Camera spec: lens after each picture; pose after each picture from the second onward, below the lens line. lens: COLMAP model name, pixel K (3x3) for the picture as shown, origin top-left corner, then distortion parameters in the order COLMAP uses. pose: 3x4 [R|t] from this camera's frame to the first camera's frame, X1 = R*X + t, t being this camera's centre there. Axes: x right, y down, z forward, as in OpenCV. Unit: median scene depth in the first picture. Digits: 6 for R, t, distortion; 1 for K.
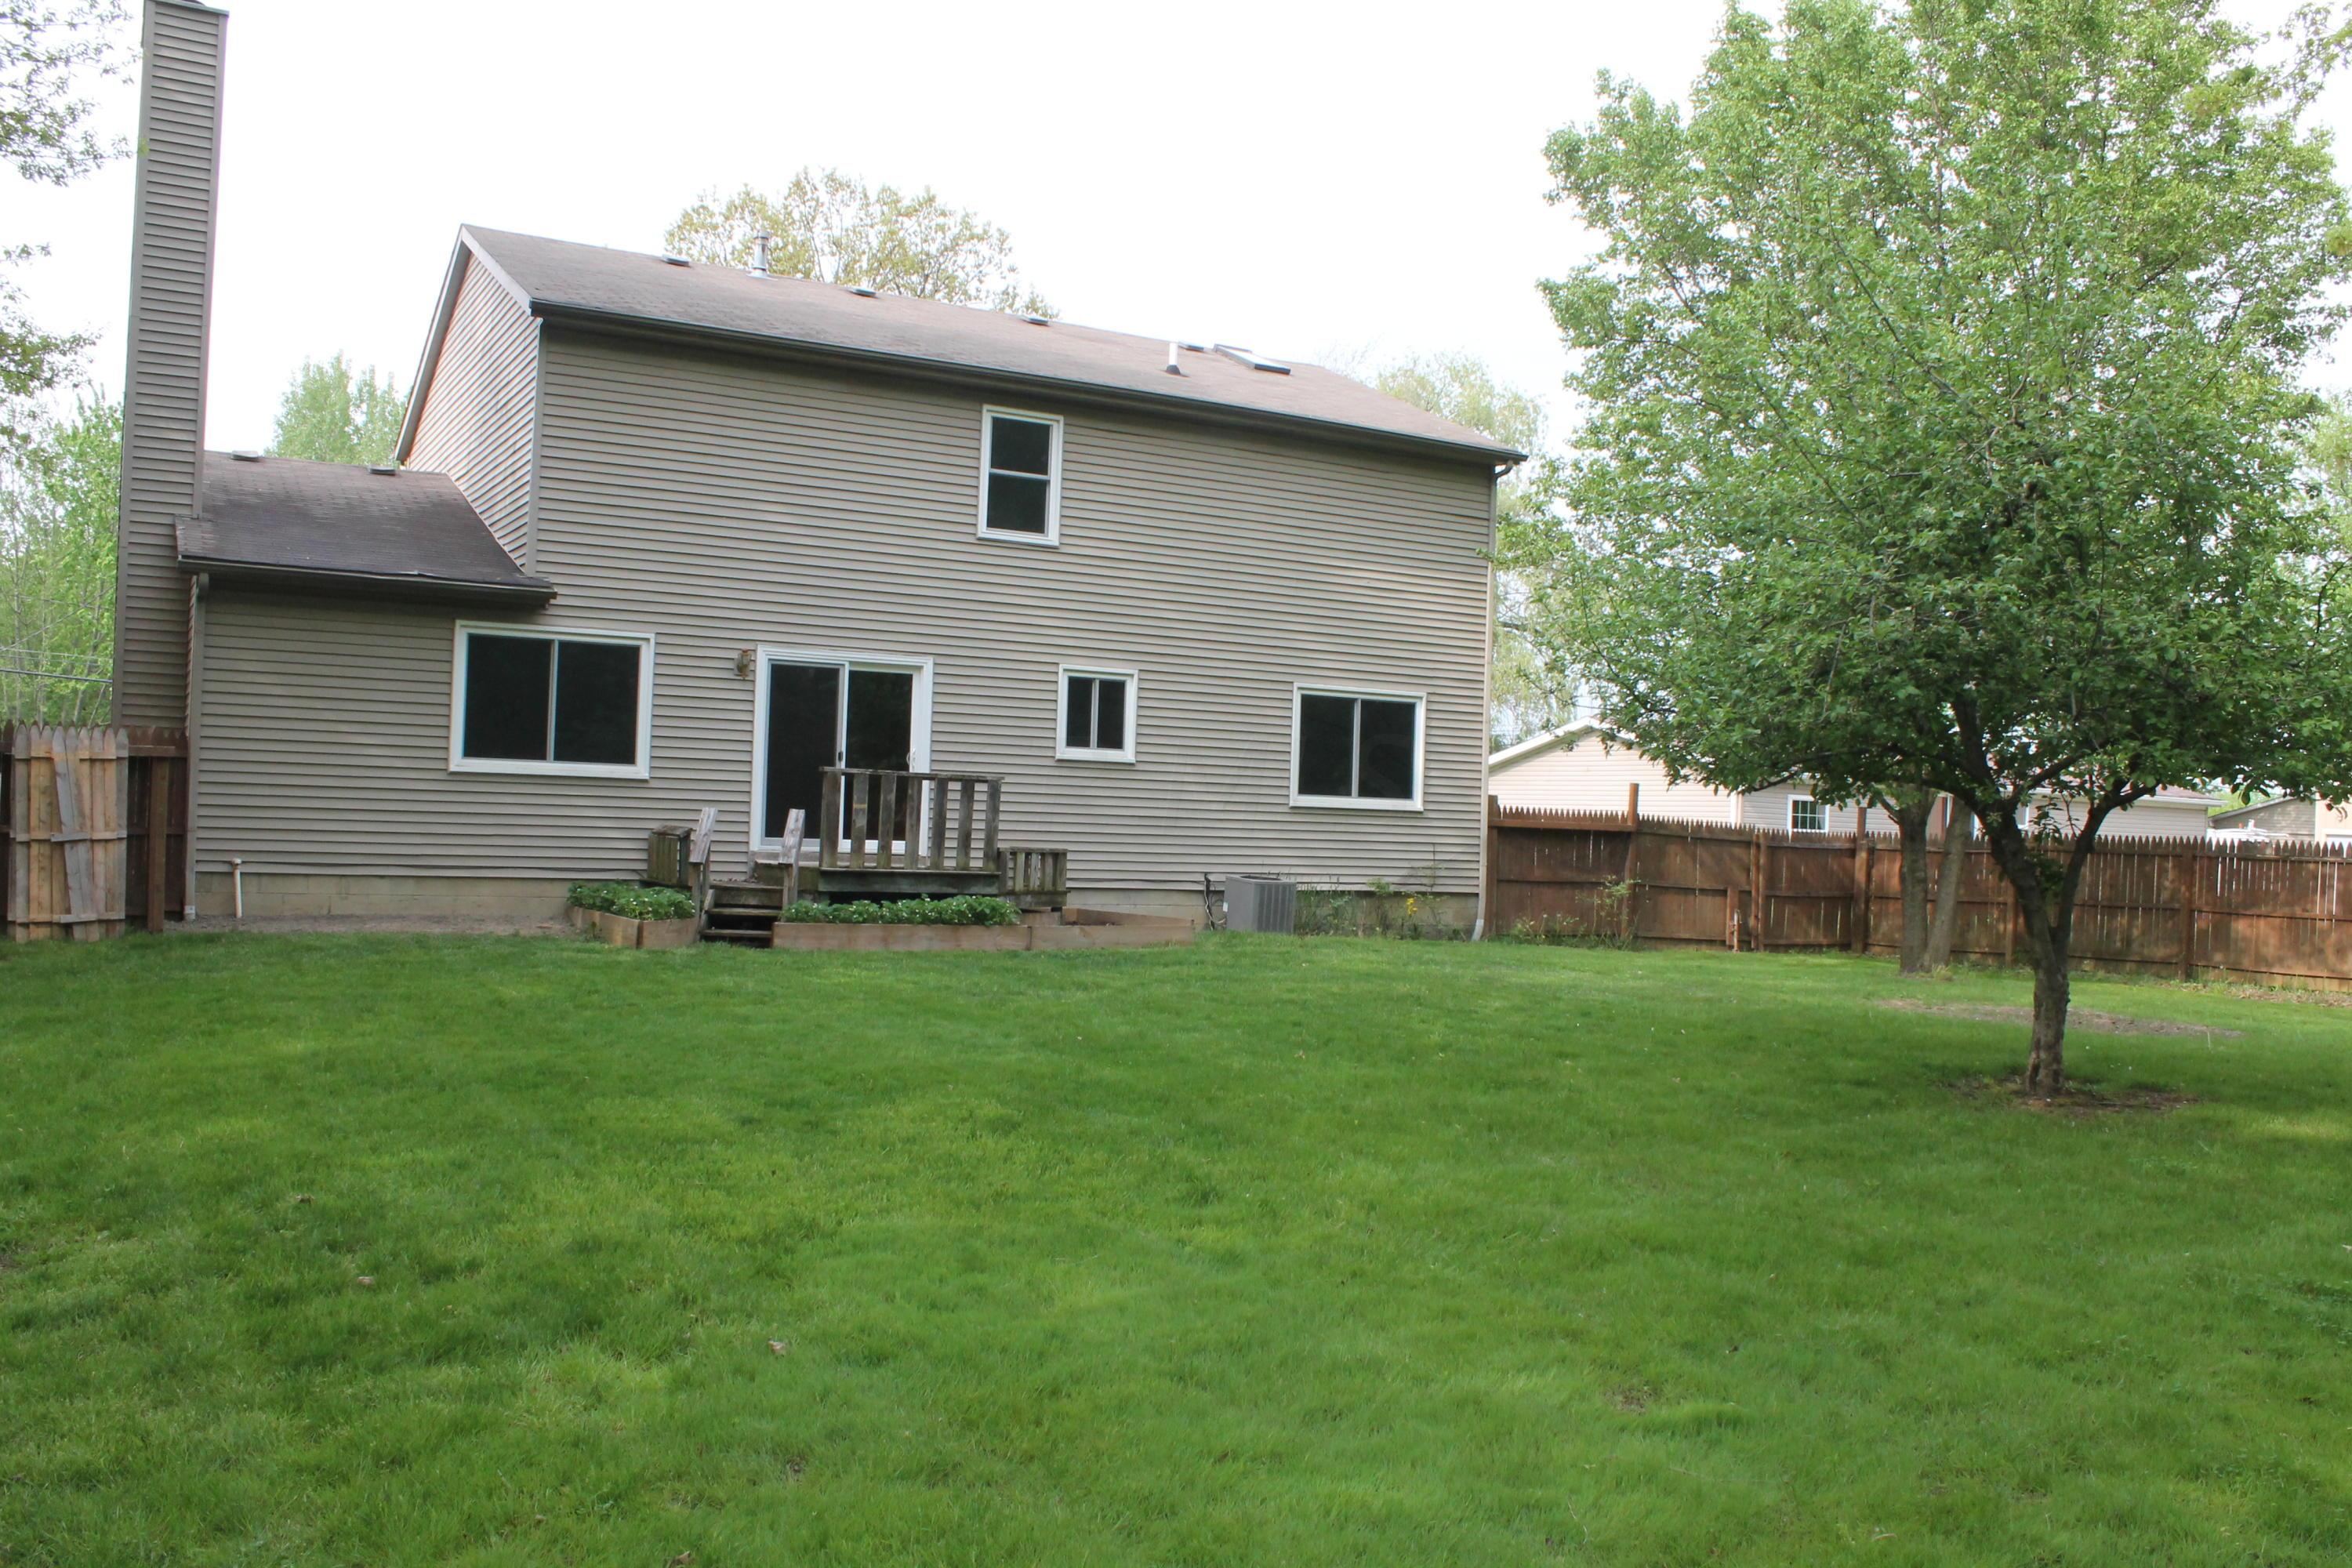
lens RADIAL K [[1977.6, 0, 1181.6], [0, 1977.6, 793.9], [0, 0, 1]] dist [-0.165307, 0.159724]
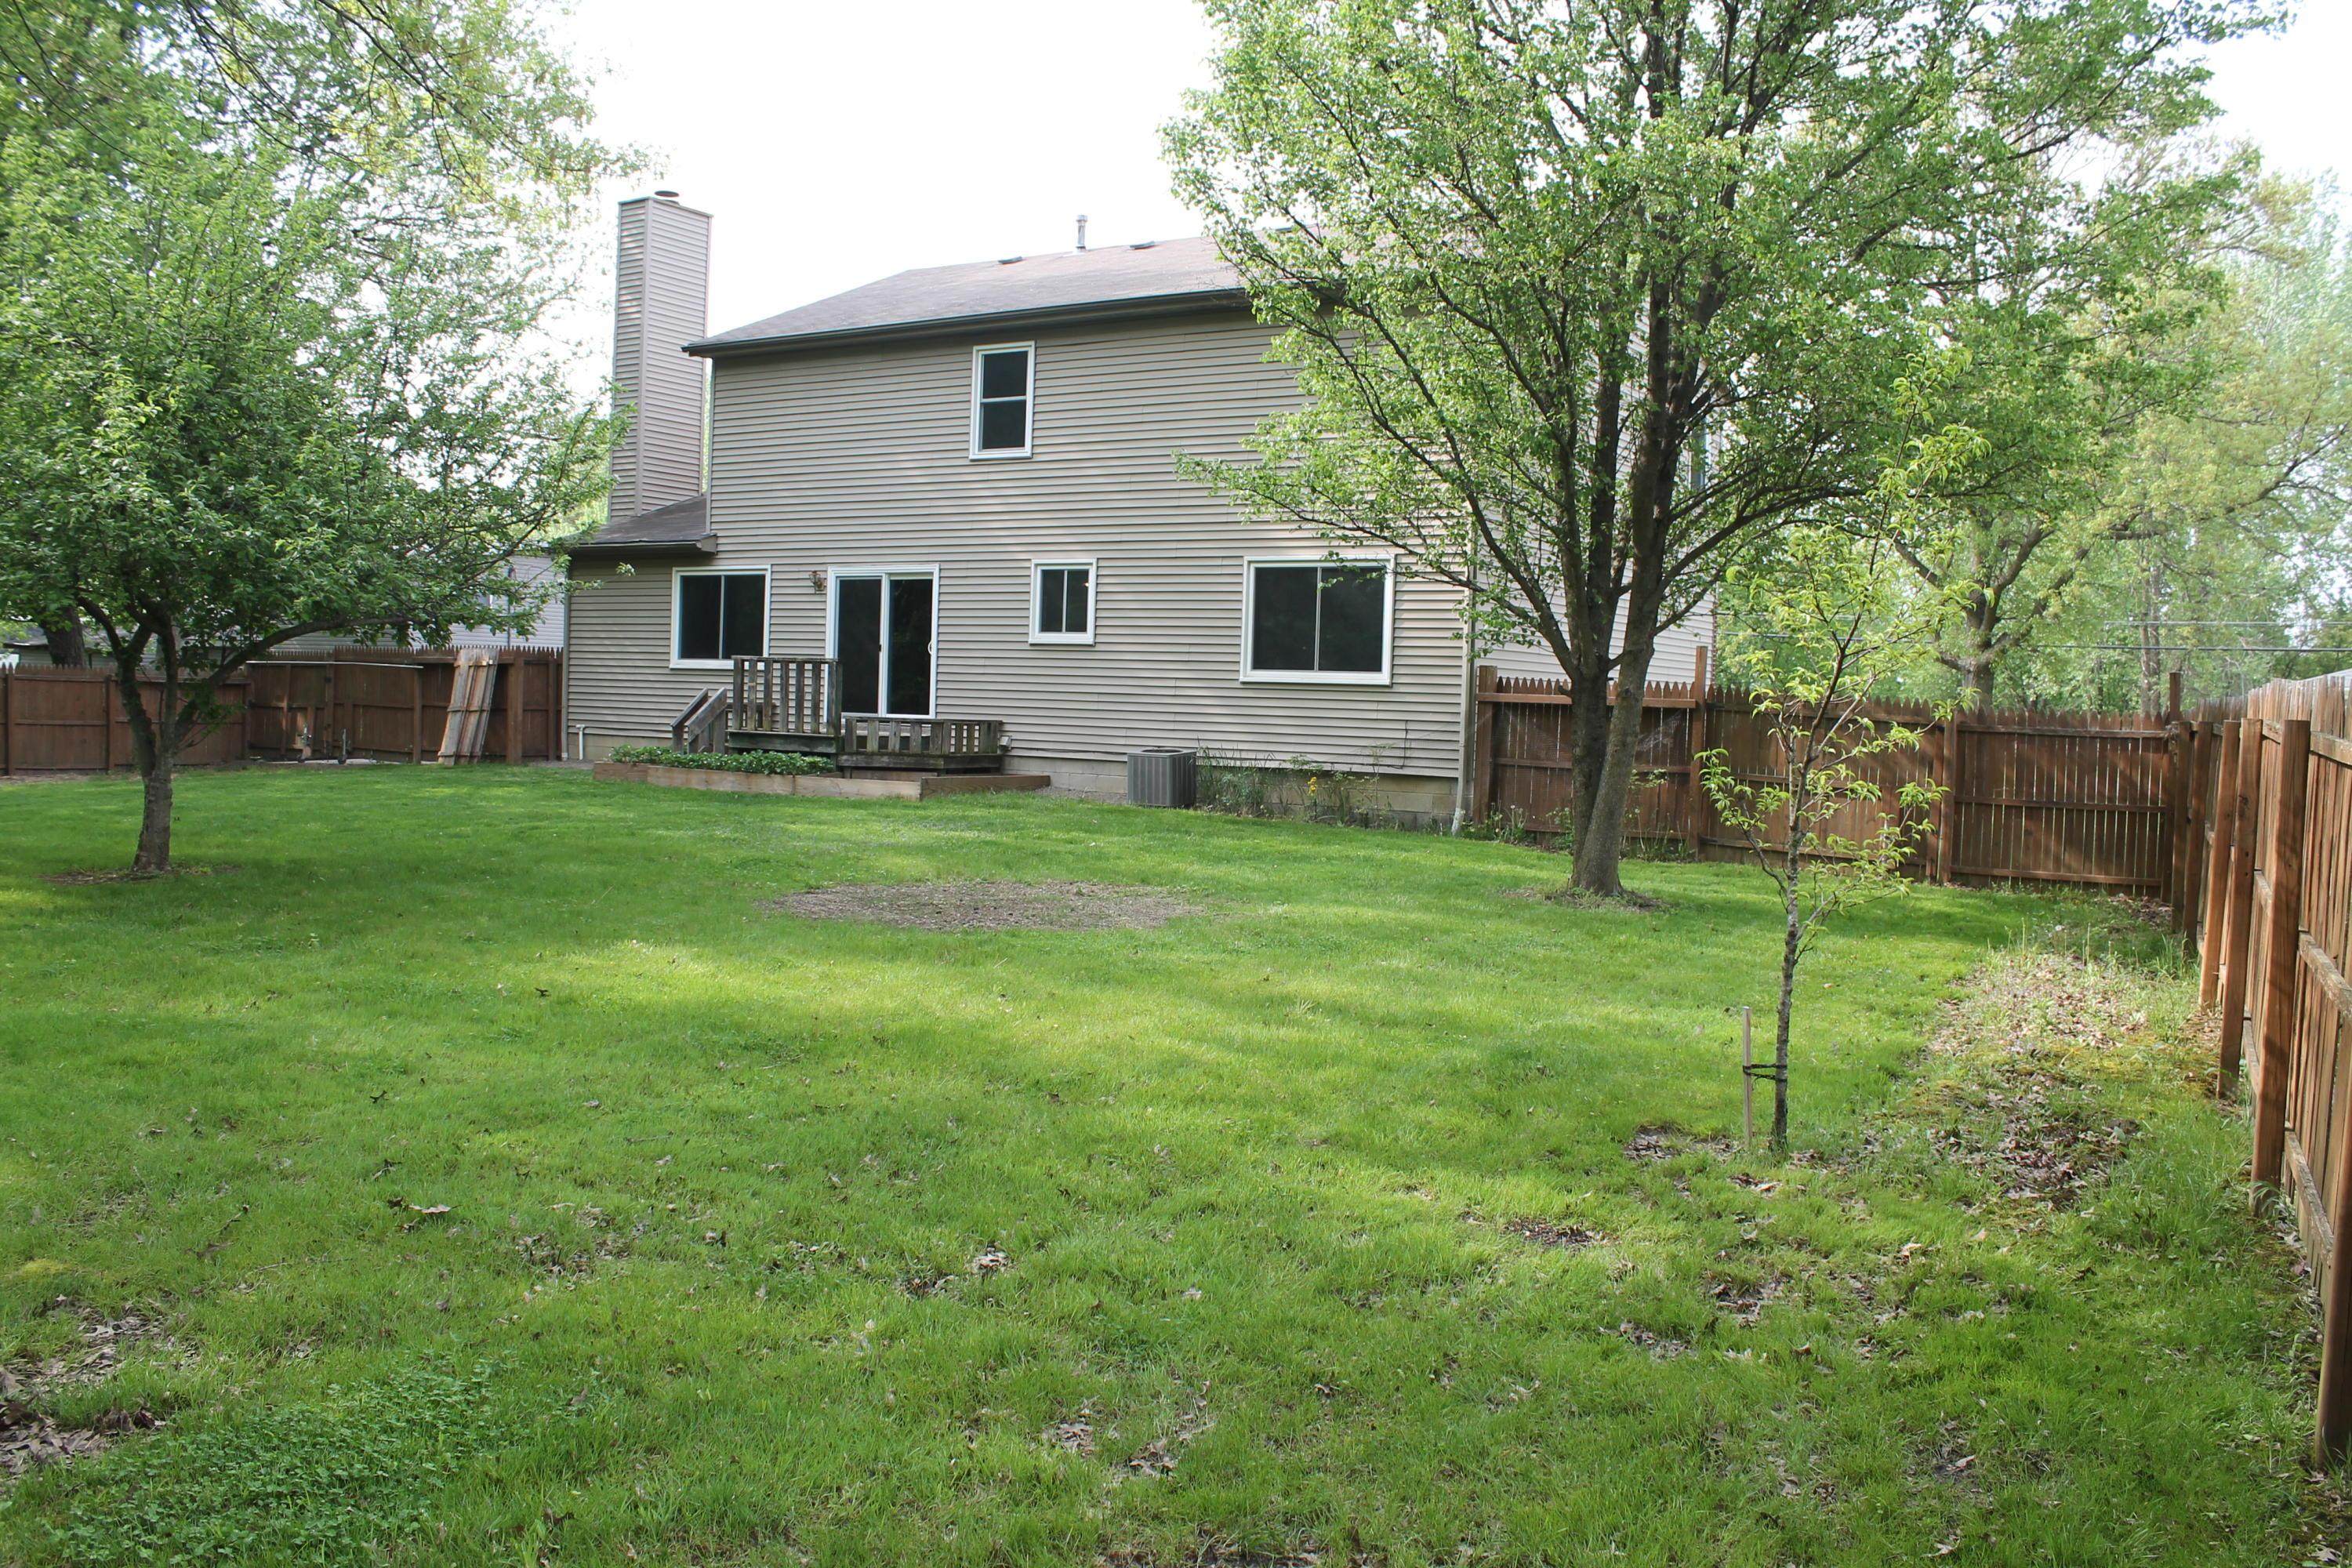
lens RADIAL K [[1977.6, 0, 1181.6], [0, 1977.6, 793.9], [0, 0, 1]] dist [-0.165307, 0.159724]
pose [[0.463231, 0.021652, -0.885973, 0.987912], [-0.003268, 0.999736, 0.022723, 0.042963], [0.886232, -0.007631, 0.463180, 0.551042]]
